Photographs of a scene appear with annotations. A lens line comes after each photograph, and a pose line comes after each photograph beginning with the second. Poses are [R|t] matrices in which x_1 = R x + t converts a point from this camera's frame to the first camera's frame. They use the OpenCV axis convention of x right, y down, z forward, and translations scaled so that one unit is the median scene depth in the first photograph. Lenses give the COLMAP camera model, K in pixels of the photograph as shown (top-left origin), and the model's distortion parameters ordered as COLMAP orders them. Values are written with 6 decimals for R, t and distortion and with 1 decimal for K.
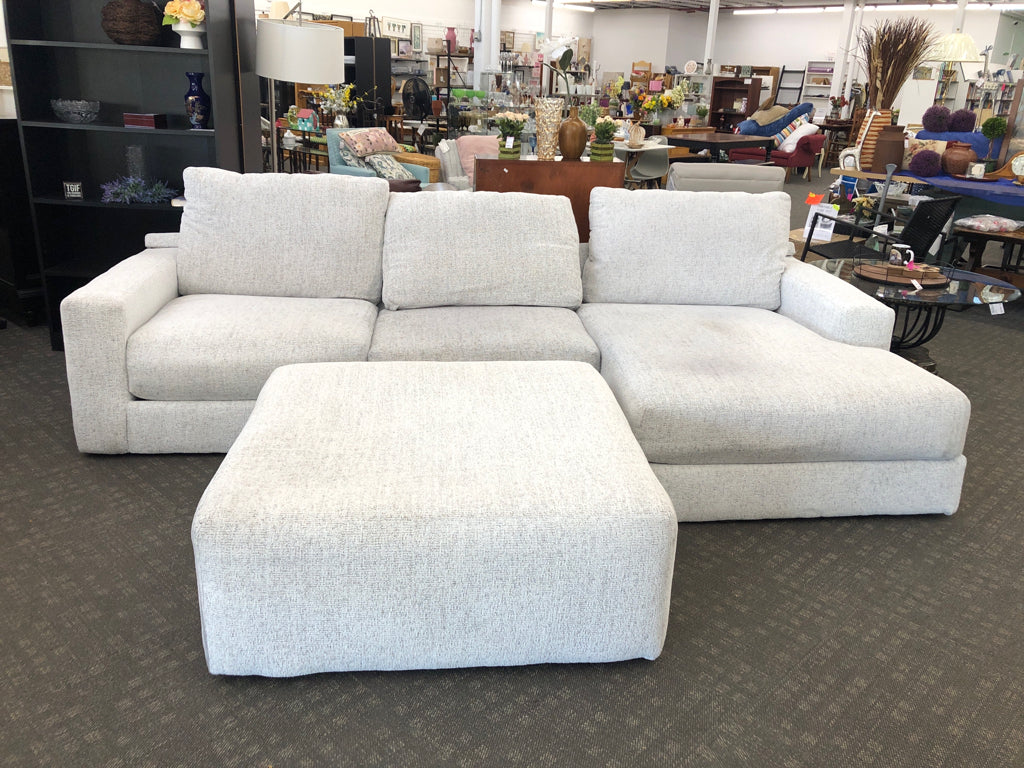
lens RADIAL K [[818.2, 0, 508.1], [0, 818.2, 385.6], [0, 0, 1]] dist [0.029142, -0.012232]
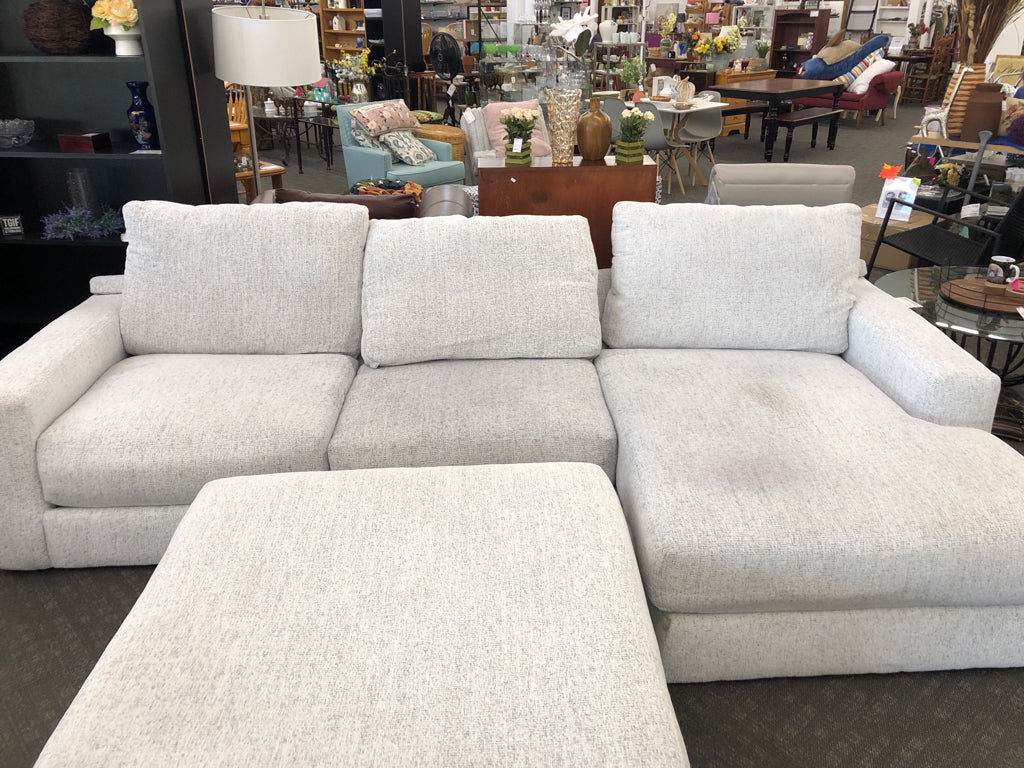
lens RADIAL K [[818.2, 0, 513.9], [0, 818.2, 378.6], [0, 0, 1]] dist [0.029142, -0.012232]
pose [[0.997604, -0.016497, -0.067188, 0.057964], [0.021025, 0.997515, 0.067241, -0.132467], [0.065912, -0.068492, 0.995472, 0.172689]]
